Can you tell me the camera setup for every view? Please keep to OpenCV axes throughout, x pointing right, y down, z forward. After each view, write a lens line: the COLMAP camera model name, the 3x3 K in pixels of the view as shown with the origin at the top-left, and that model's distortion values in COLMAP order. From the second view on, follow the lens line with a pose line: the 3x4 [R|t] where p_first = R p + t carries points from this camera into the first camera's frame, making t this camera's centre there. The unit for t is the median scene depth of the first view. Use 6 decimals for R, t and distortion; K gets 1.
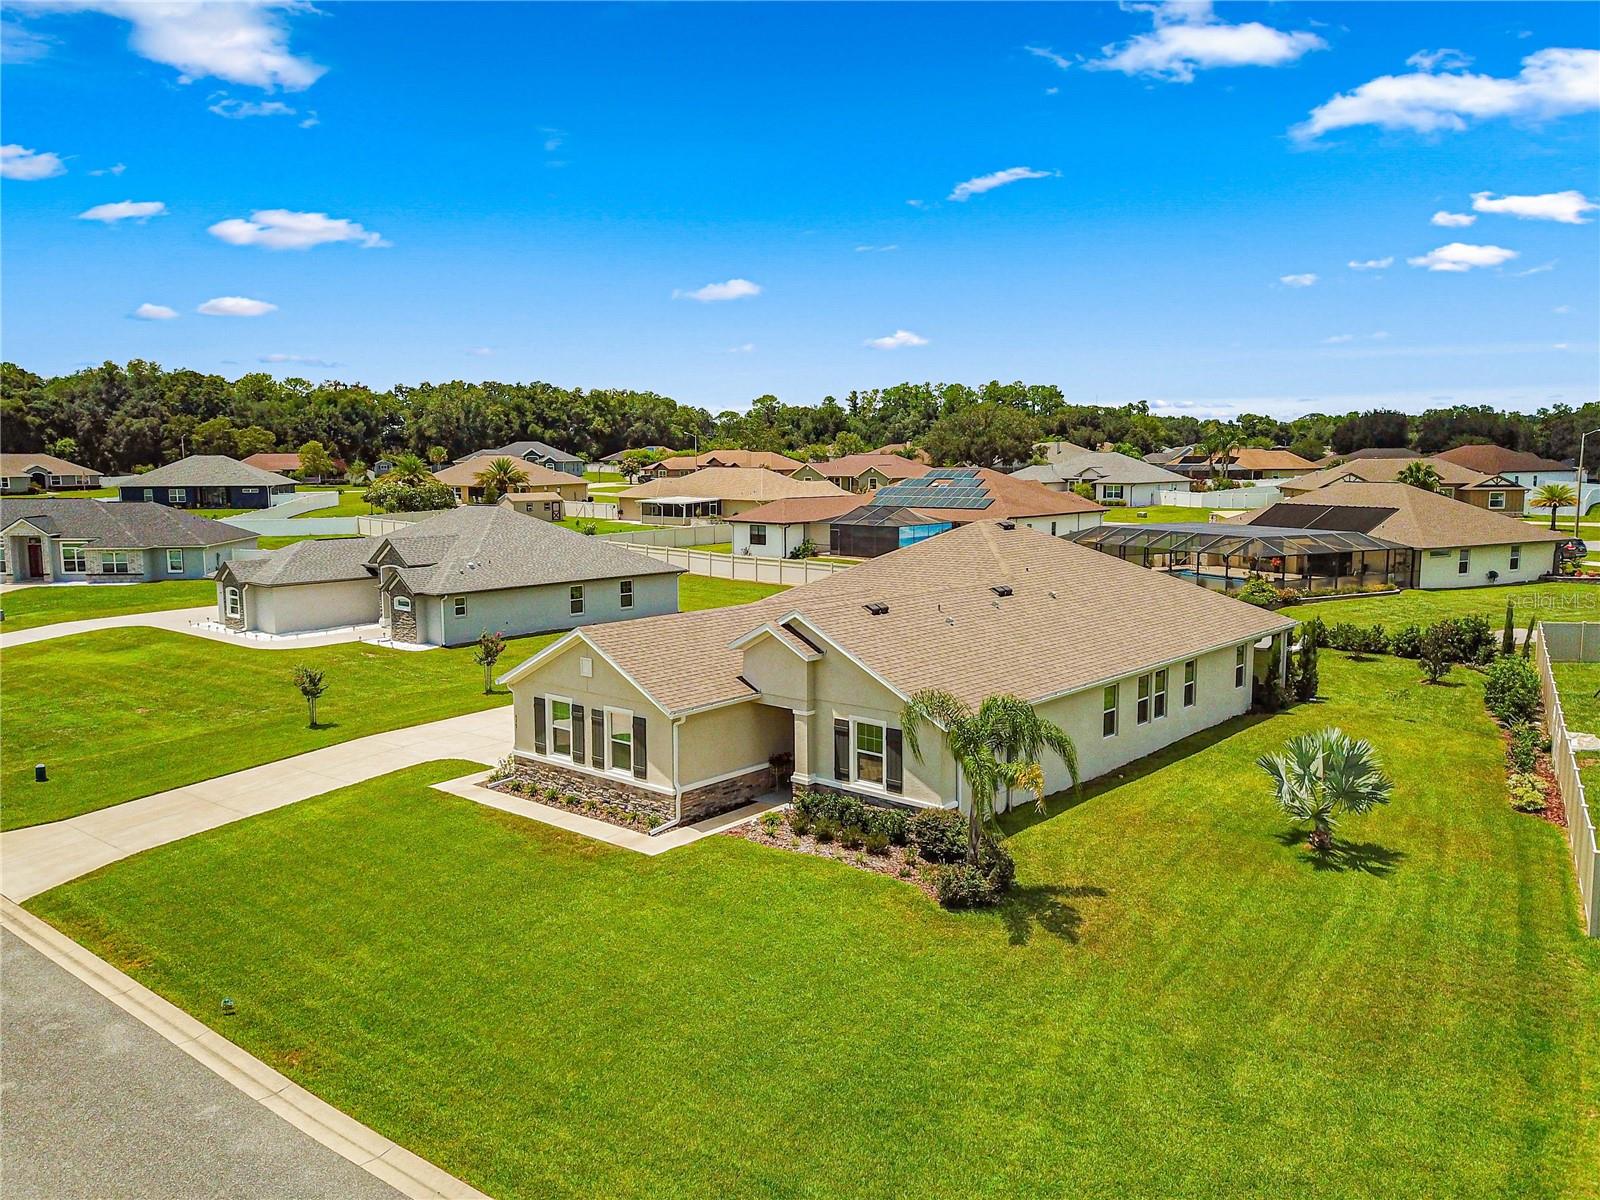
lens RADIAL K [[1218.1, 0, 800.0], [0, 1218.1, 600.0], [0, 0, 1]] dist [0.065039, -0.094606]
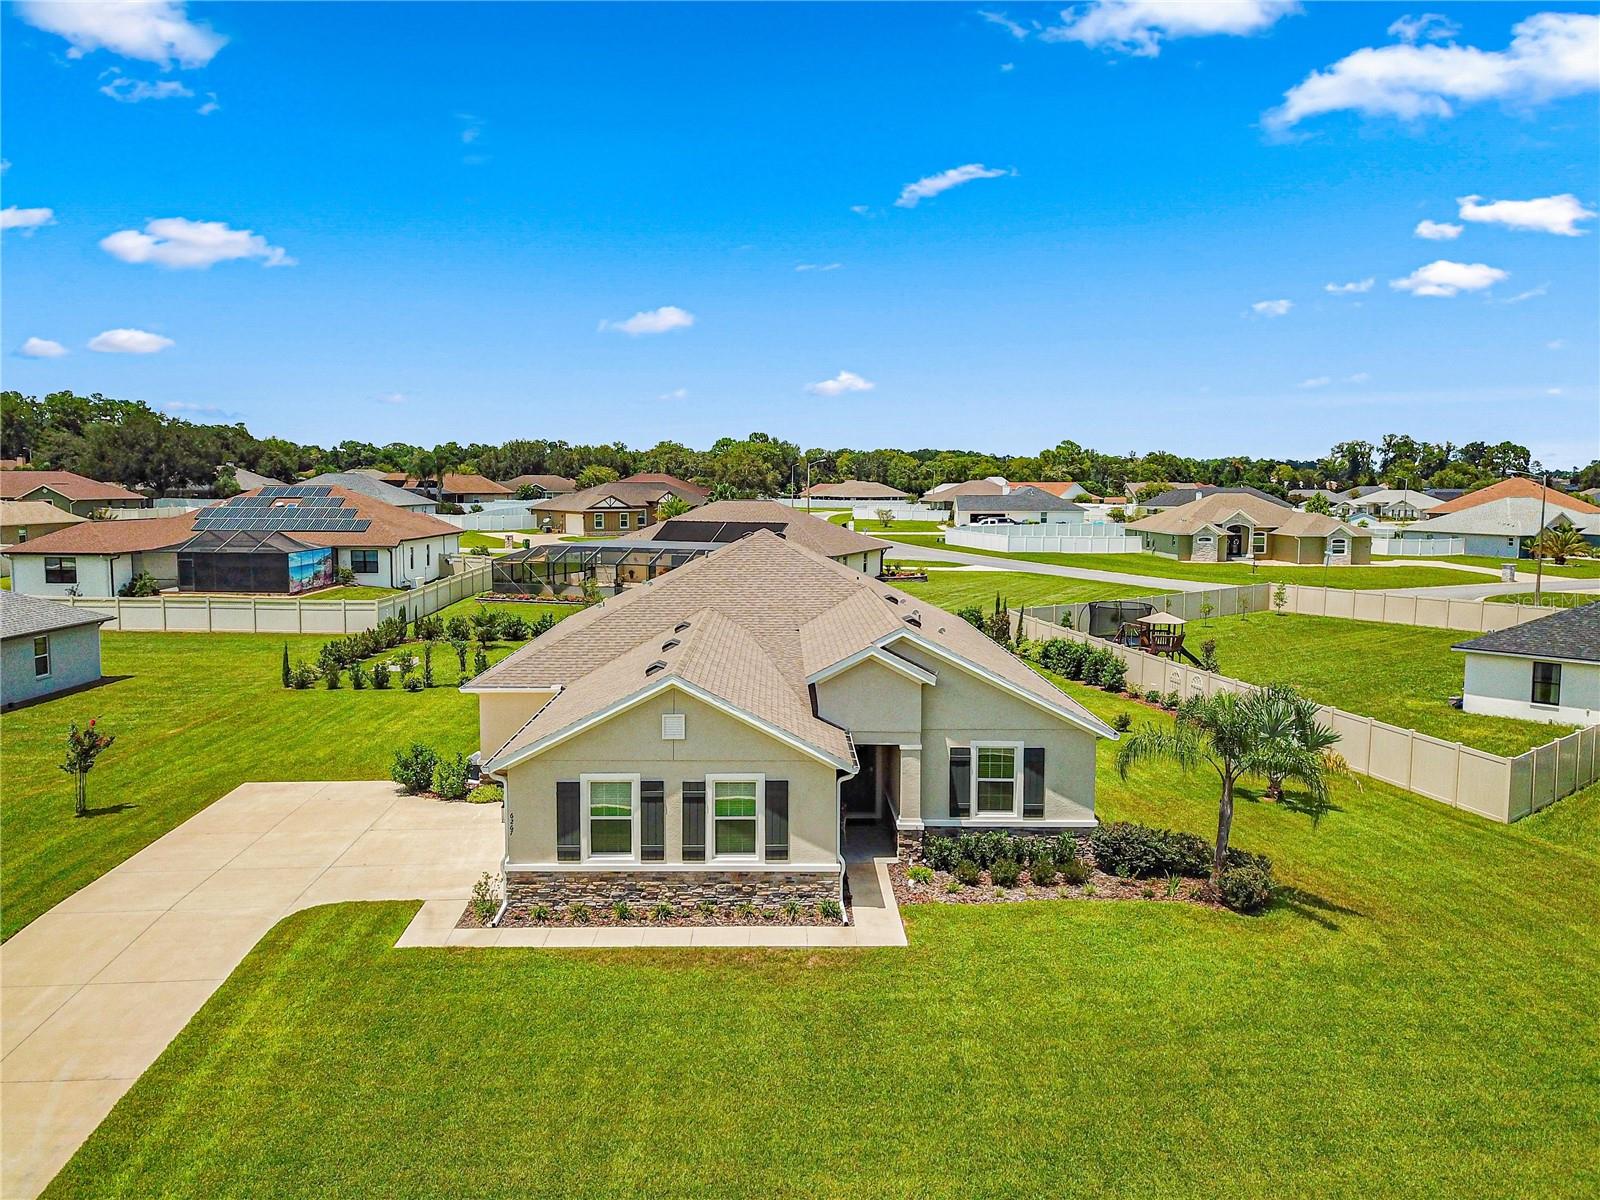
lens RADIAL K [[1221.1, 0, 791.5], [0, 1221.1, 596.2], [0, 0, 1]] dist [0.016540, -0.008047]
pose [[0.741938, -0.052676, 0.668395, -0.620543], [0.069868, 0.997556, 0.001062, -0.020326], [-0.666818, 0.045911, 0.743805, 0.403016]]
